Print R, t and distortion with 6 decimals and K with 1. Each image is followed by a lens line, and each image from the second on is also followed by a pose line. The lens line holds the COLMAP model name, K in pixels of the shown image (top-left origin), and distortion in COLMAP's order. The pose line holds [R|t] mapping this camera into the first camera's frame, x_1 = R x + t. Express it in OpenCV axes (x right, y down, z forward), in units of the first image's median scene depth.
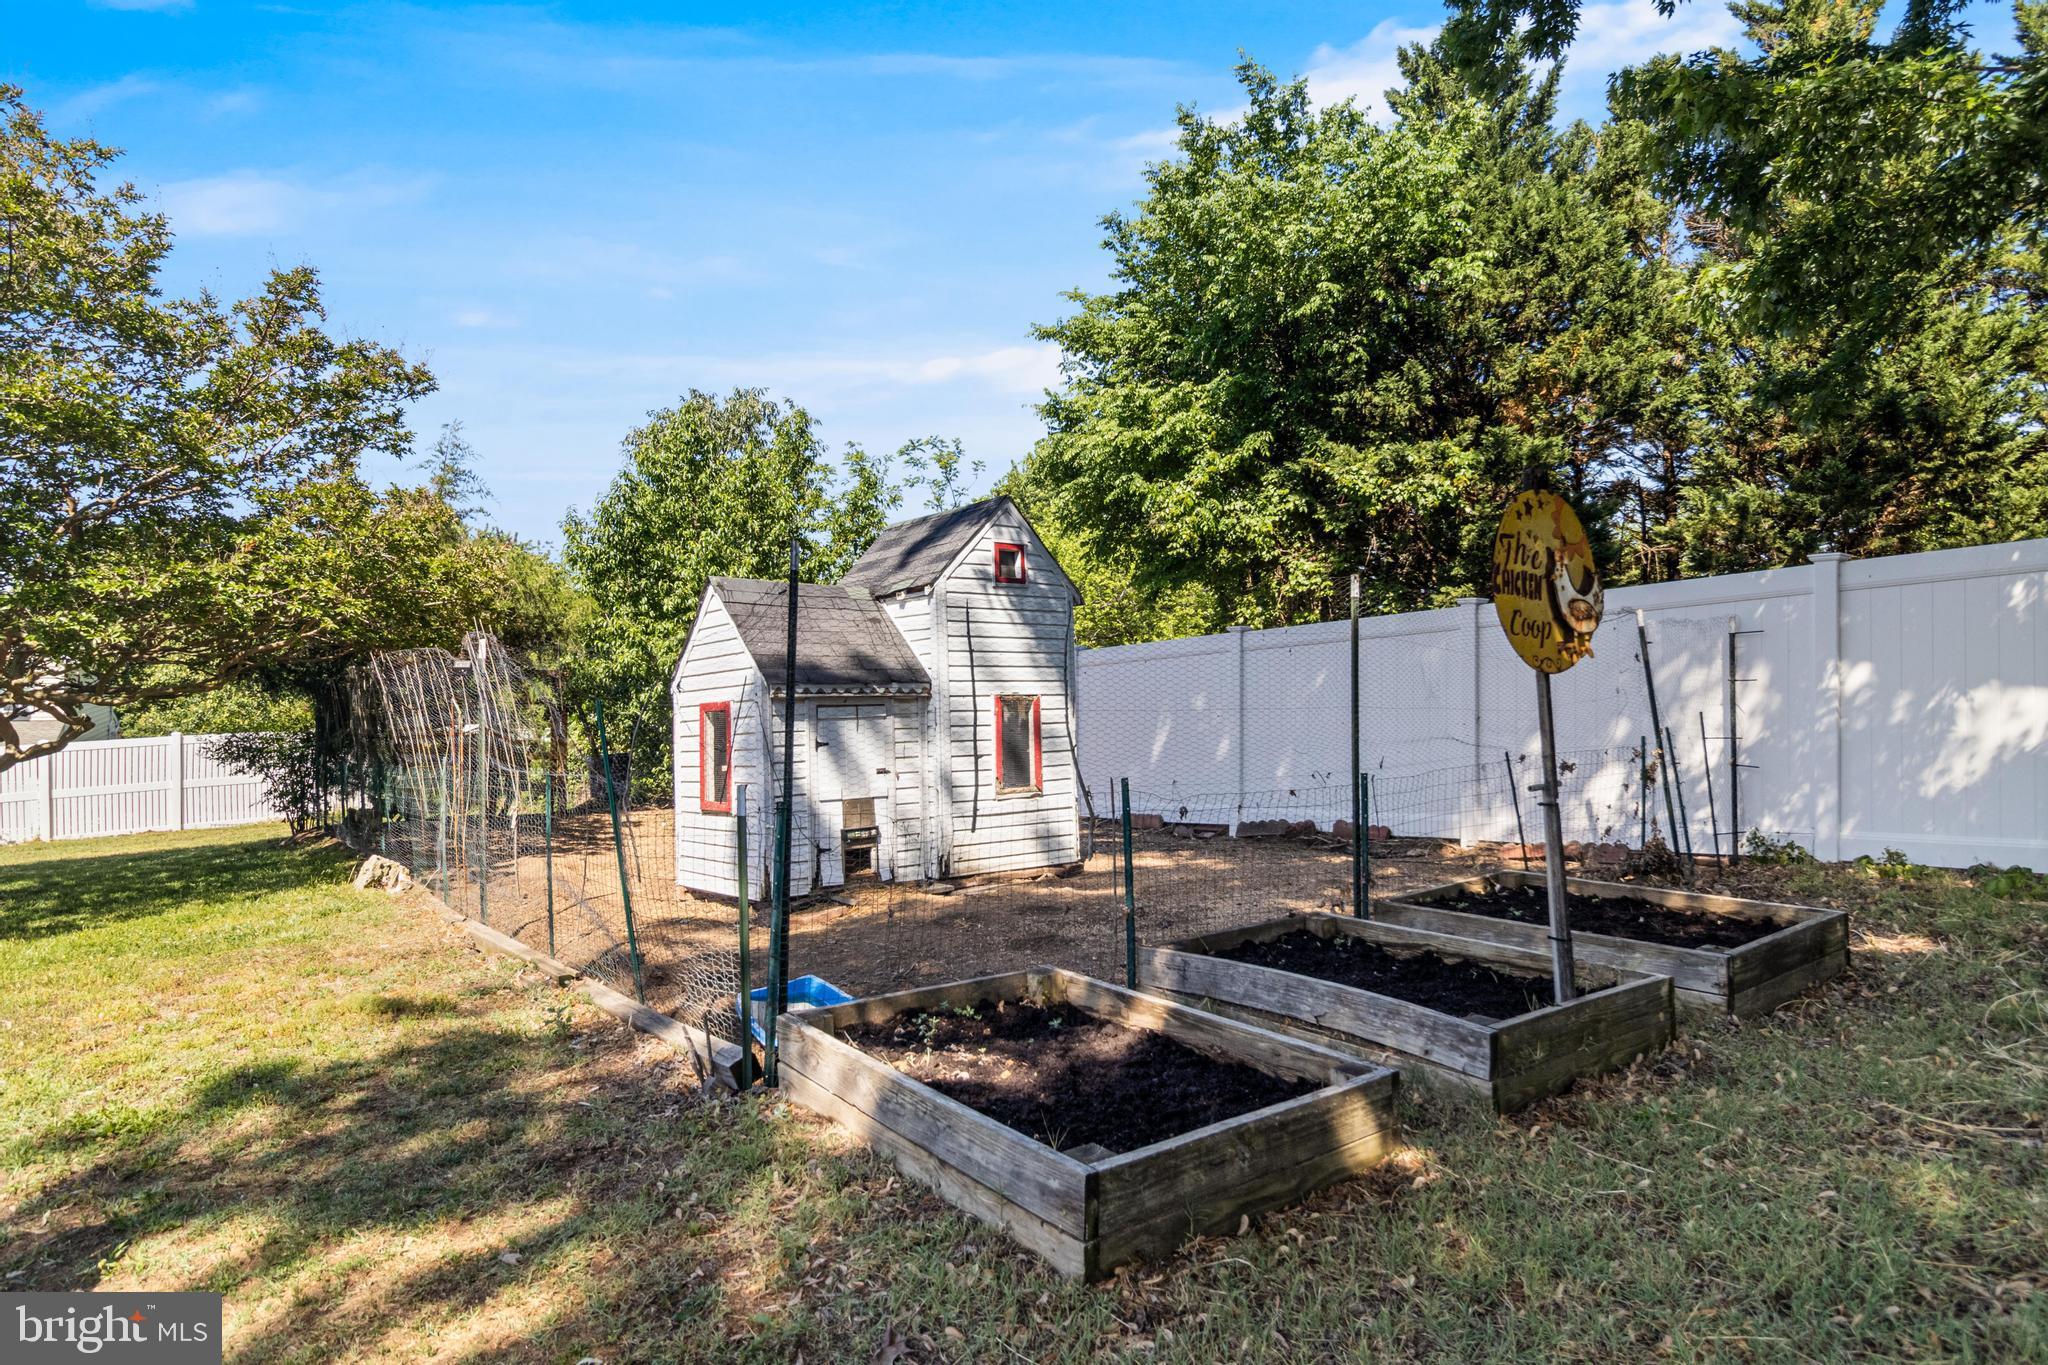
lens RADIAL K [[1151.2, 0, 1023.9], [0, 1151.2, 652.3], [0, 0, 1]] dist [0.004349, -0.000347]
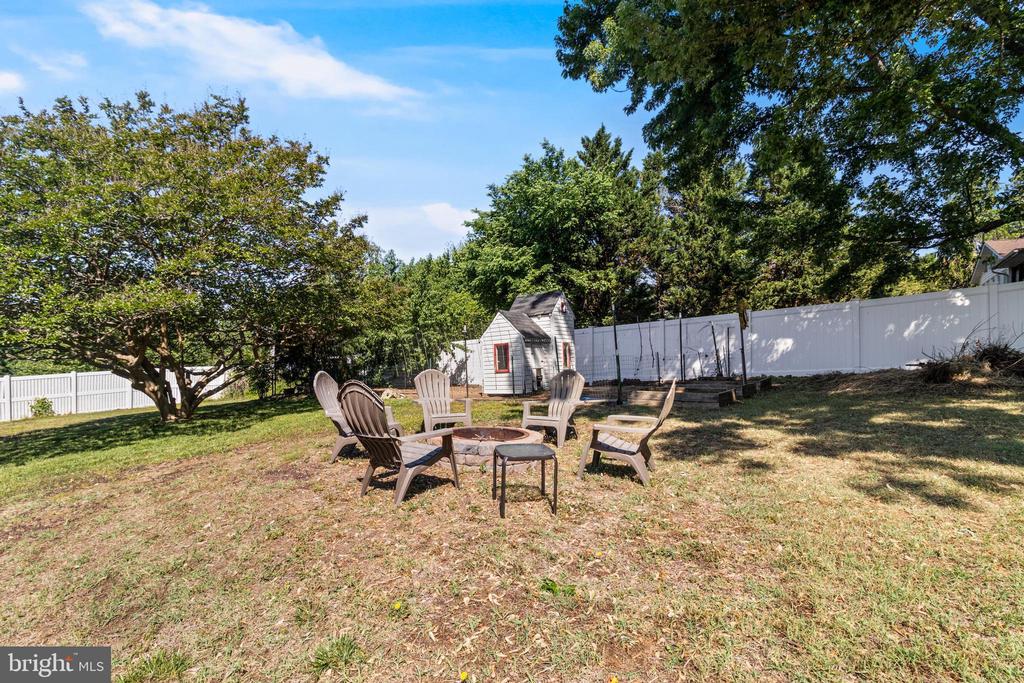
lens RADIAL K [[472.1, 0, 518.0], [0, 472.1, 336.3], [0, 0, 1]] dist [0.000994, -0.000015]
pose [[0.961563, 0.003619, 0.274562, -0.216787], [-0.000036, 0.999915, -0.013051, 0.013910], [-0.274586, 0.012540, 0.961481, -0.167761]]
